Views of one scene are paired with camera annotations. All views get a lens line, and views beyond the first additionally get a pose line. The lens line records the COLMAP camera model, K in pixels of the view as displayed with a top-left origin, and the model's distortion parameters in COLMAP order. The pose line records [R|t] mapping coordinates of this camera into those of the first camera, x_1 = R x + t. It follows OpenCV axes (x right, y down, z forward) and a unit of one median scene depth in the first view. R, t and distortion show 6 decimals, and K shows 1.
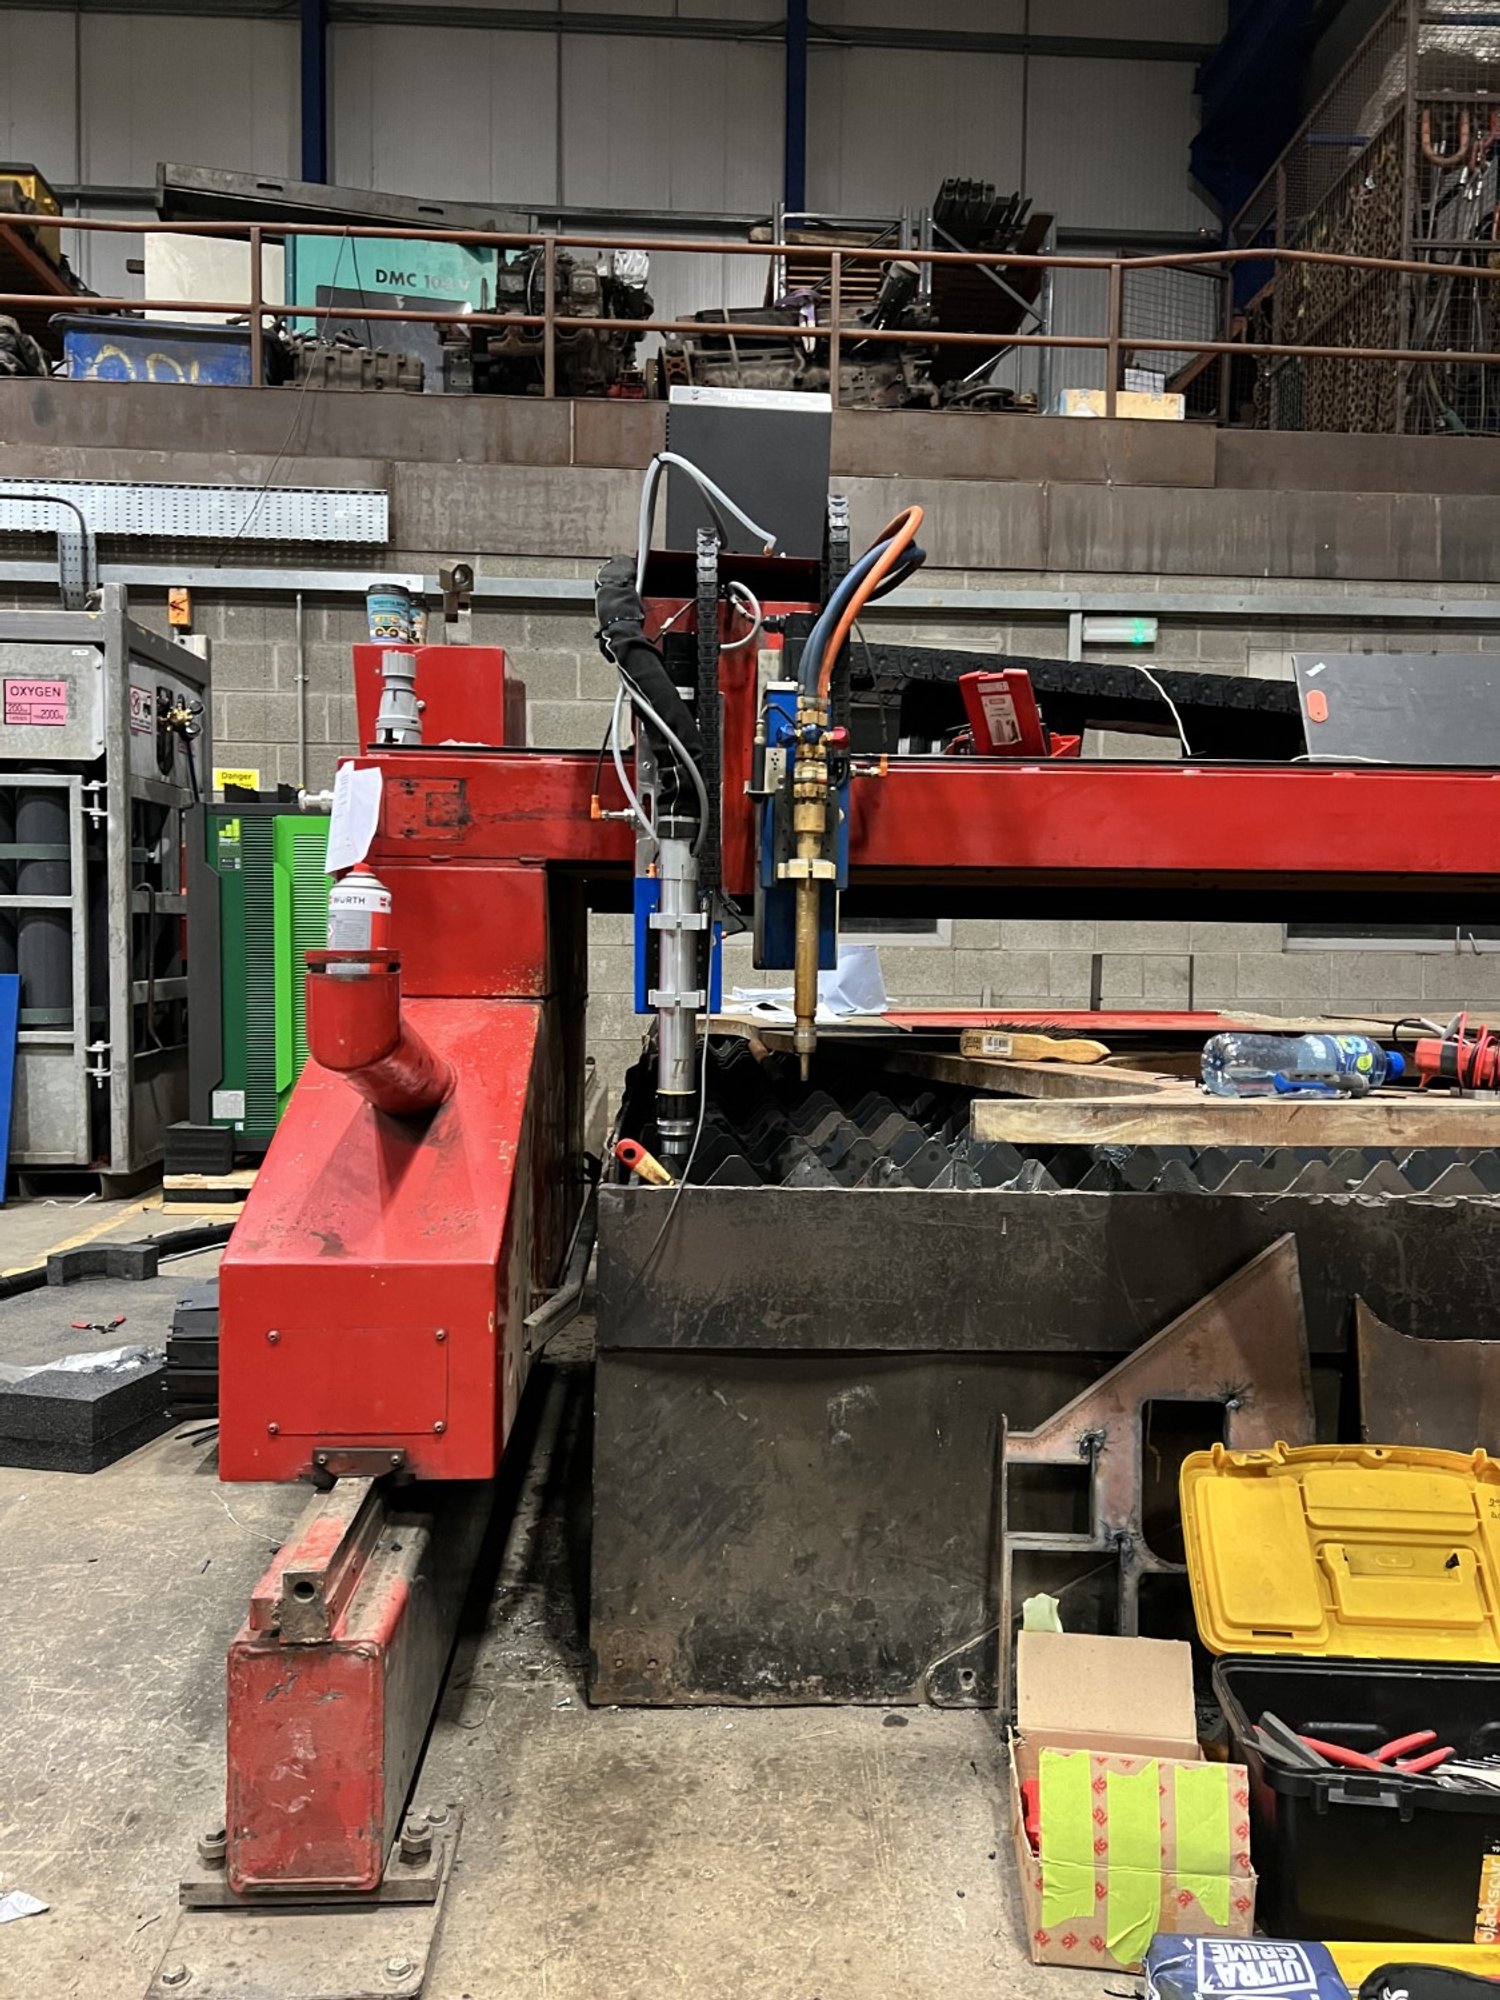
lens RADIAL K [[1497.0, 0, 757.8], [0, 1497.0, 1010.9], [0, 0, 1]] dist [0.041076, -0.043381]
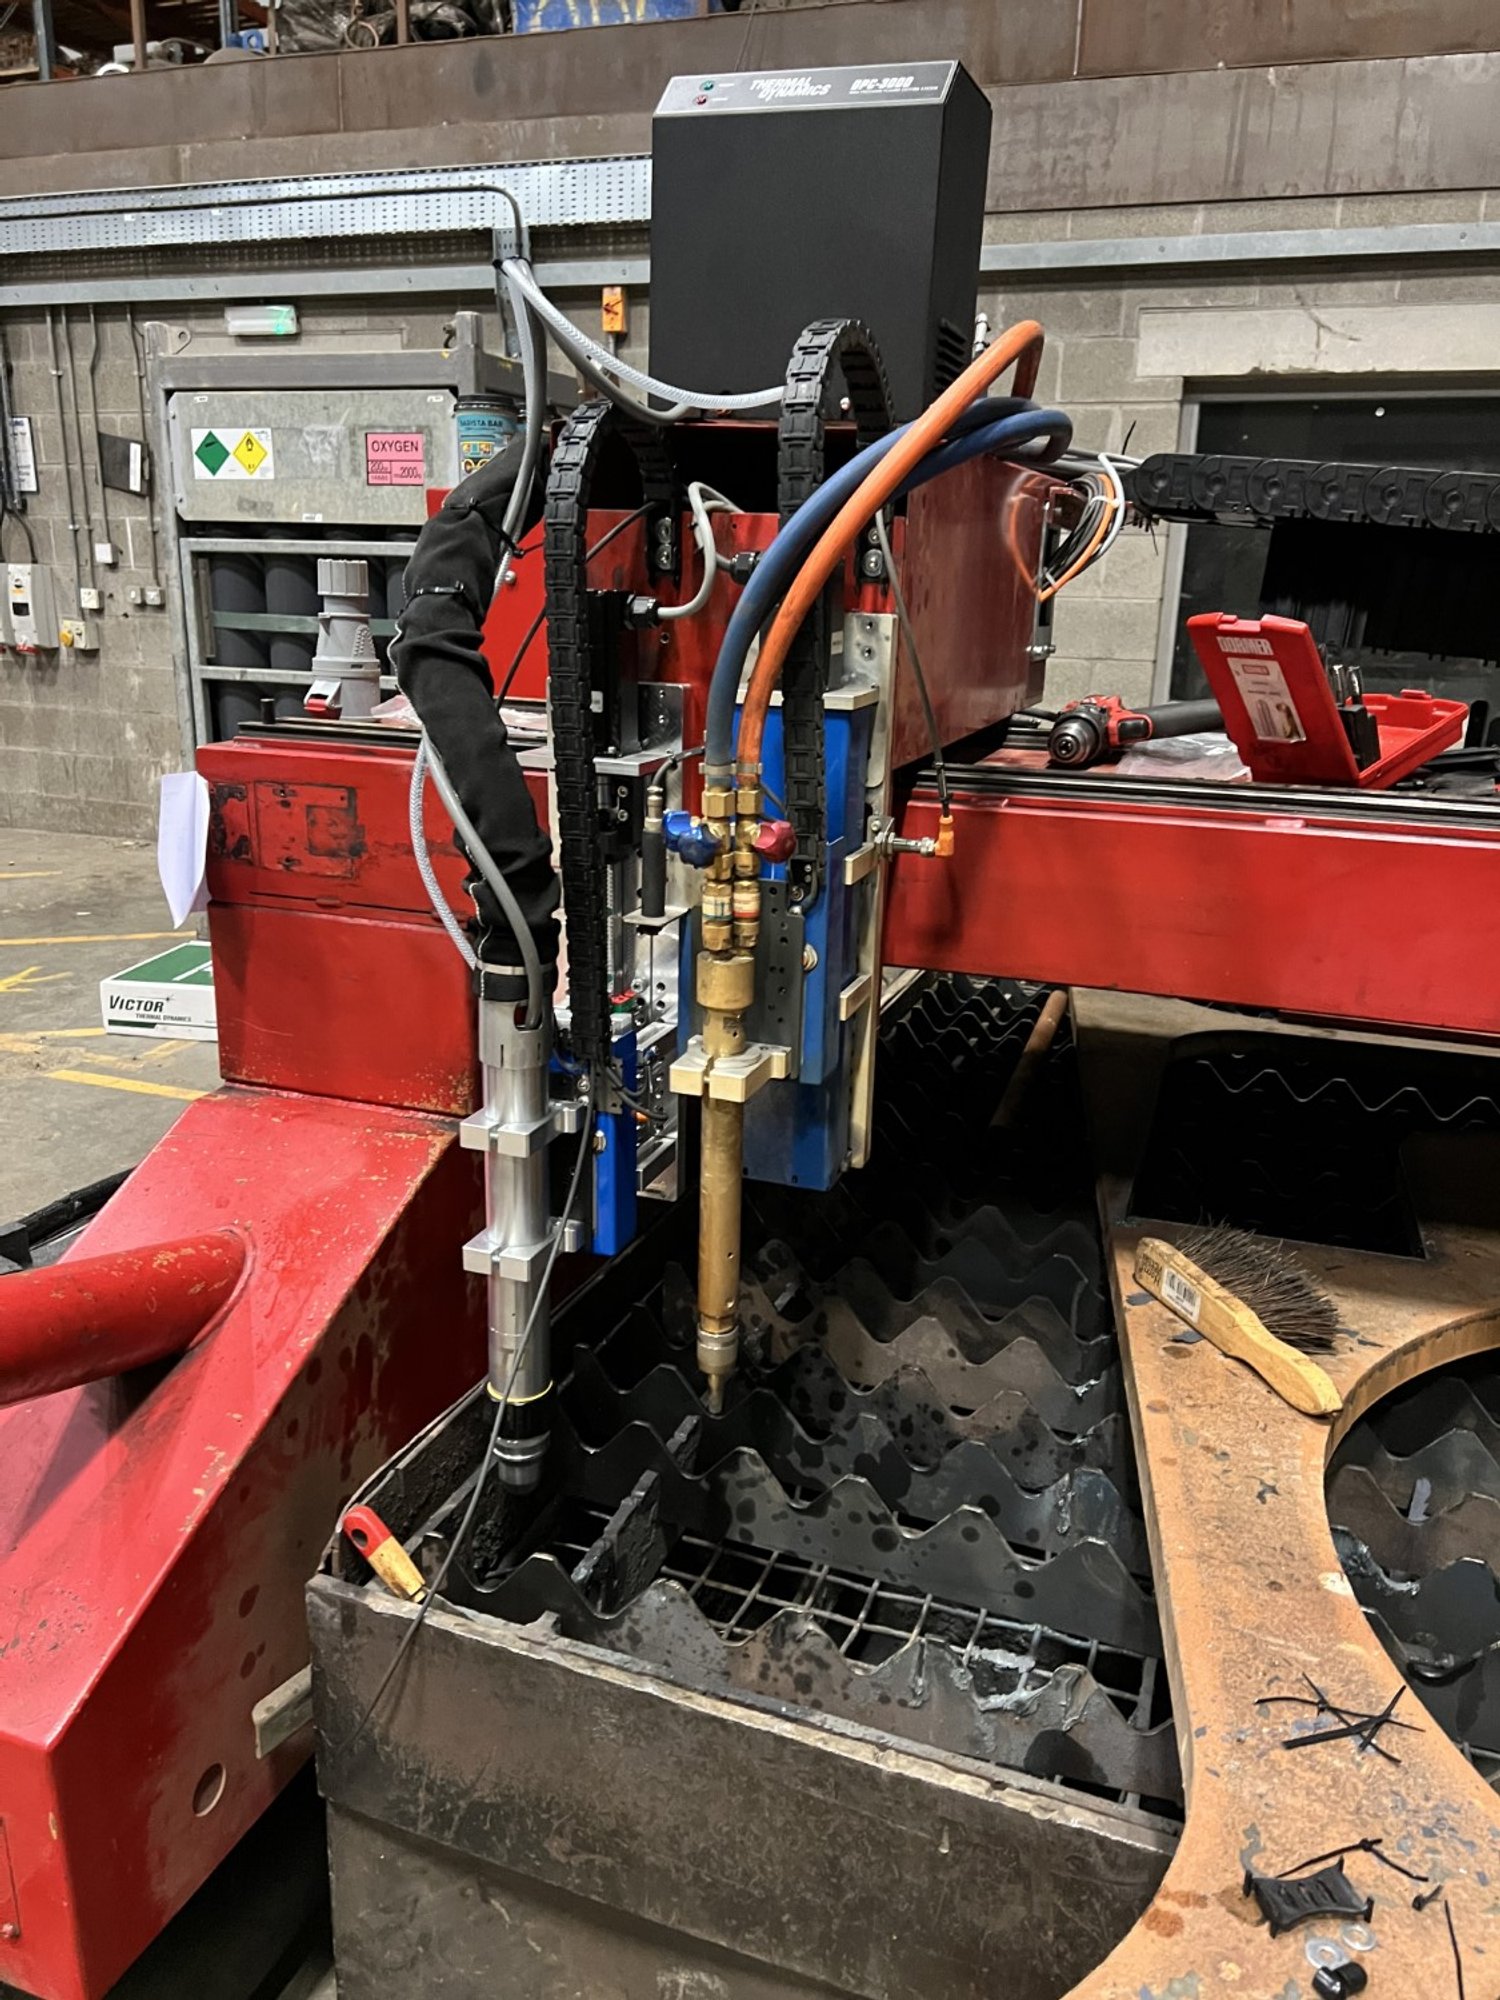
lens RADIAL K [[1497.0, 0, 755.2], [0, 1497.0, 1015.8], [0, 0, 1]] dist [0.041076, -0.043381]
pose [[0.919543, 0.121687, -0.373676, 0.073324], [-0.034952, 0.972408, 0.230653, -0.071224], [0.391433, -0.199035, 0.898424, 0.152879]]
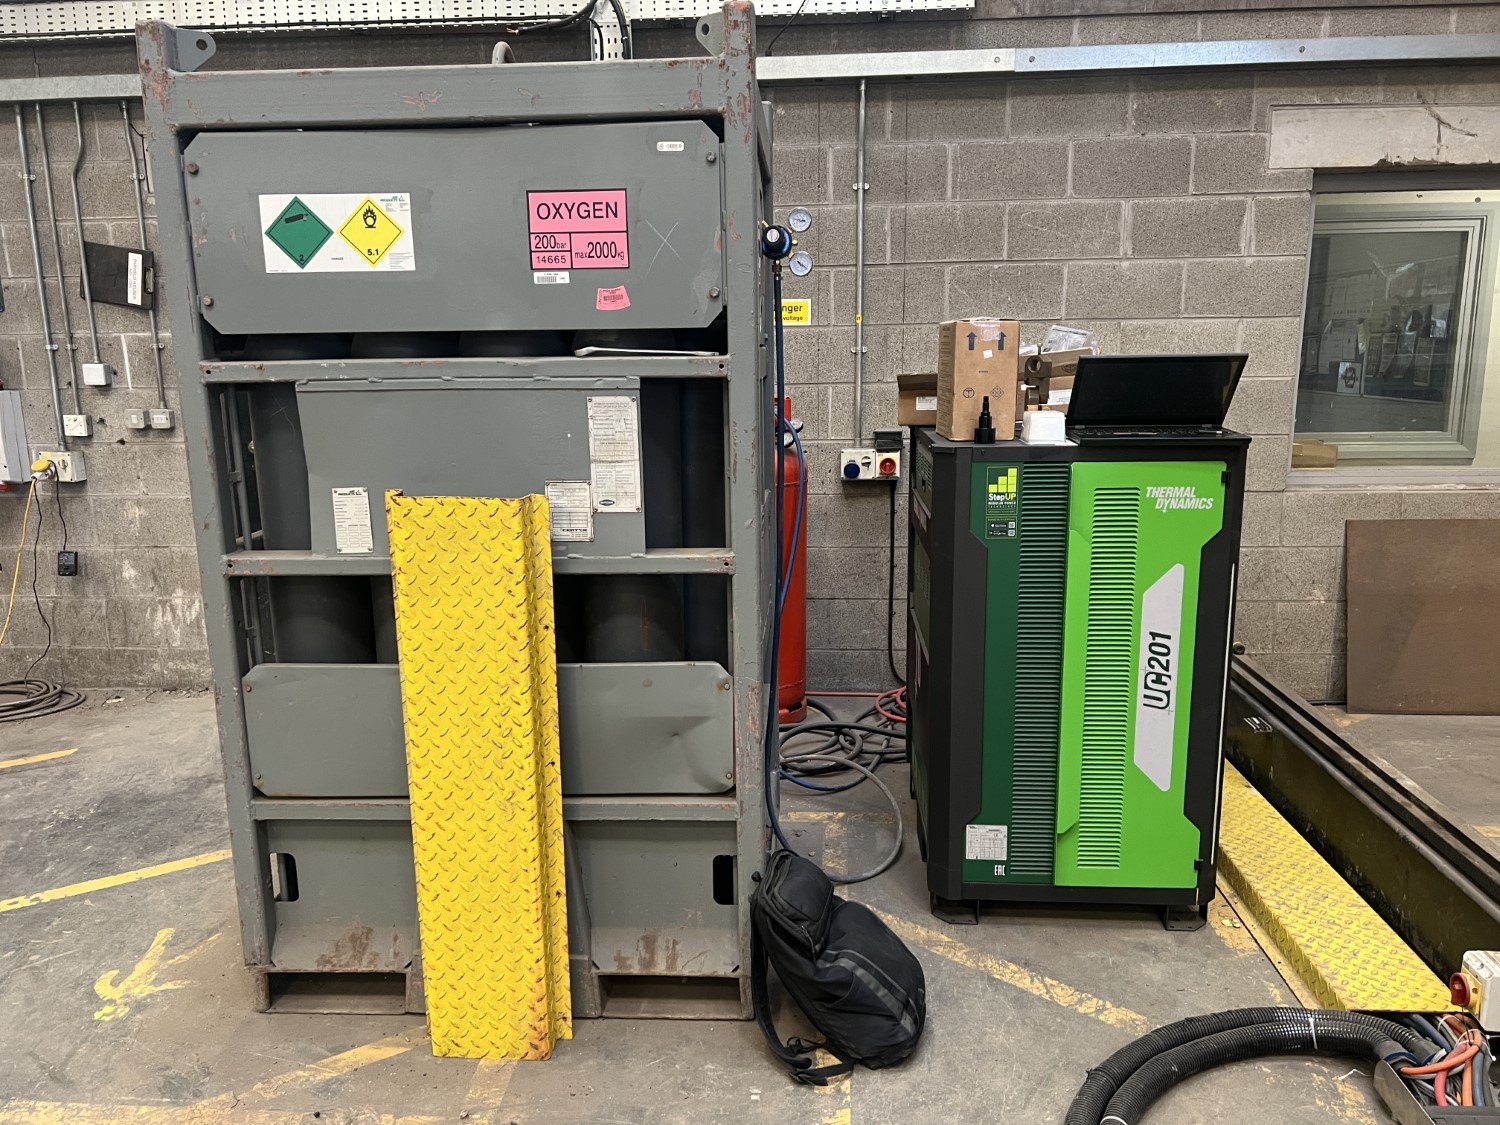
lens RADIAL K [[1122.7, 0, 743.1], [0, 1122.7, 575.3], [0, 0, 1]] dist [0.041076, -0.043381]
pose [[0.991077, 0.000944, -0.133288, -0.284847], [0.017956, 0.989914, 0.140524, -0.094655], [0.132077, -0.141664, 0.981064, 0.334978]]
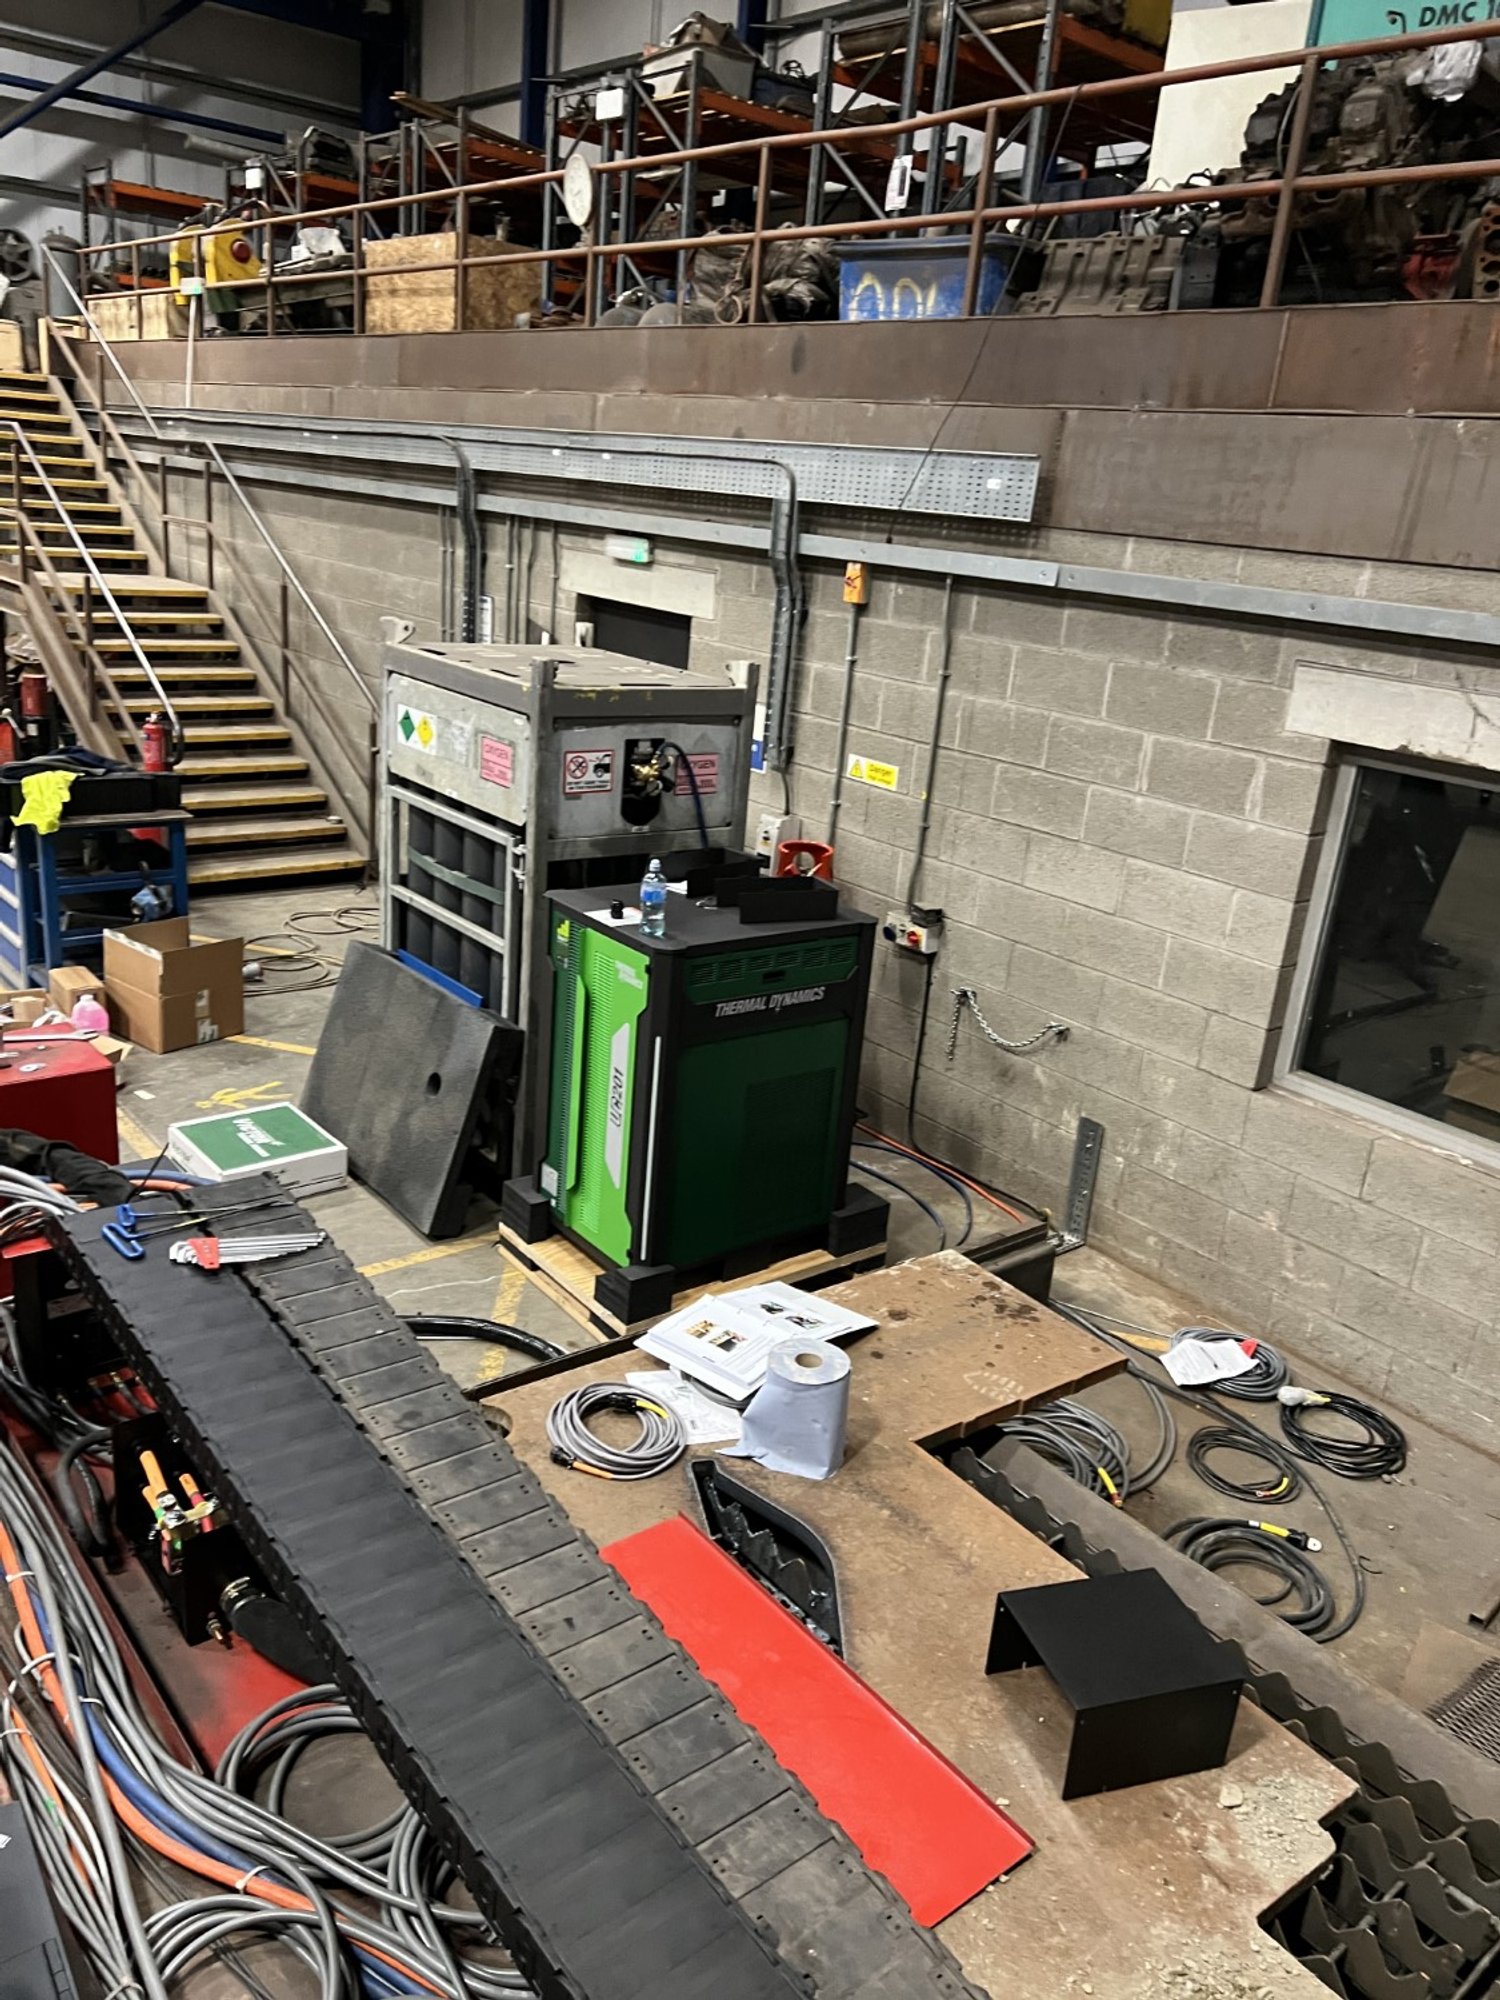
lens RADIAL K [[1497.0, 0, 757.7], [0, 1497.0, 1012.3], [0, 0, 1]] dist [0.041076, -0.043381]
pose [[0.590421, 0.299828, -0.749337, 0.352996], [-0.128038, 0.951475, 0.279824, -0.264693], [0.796874, -0.069270, 0.600161, 0.372124]]
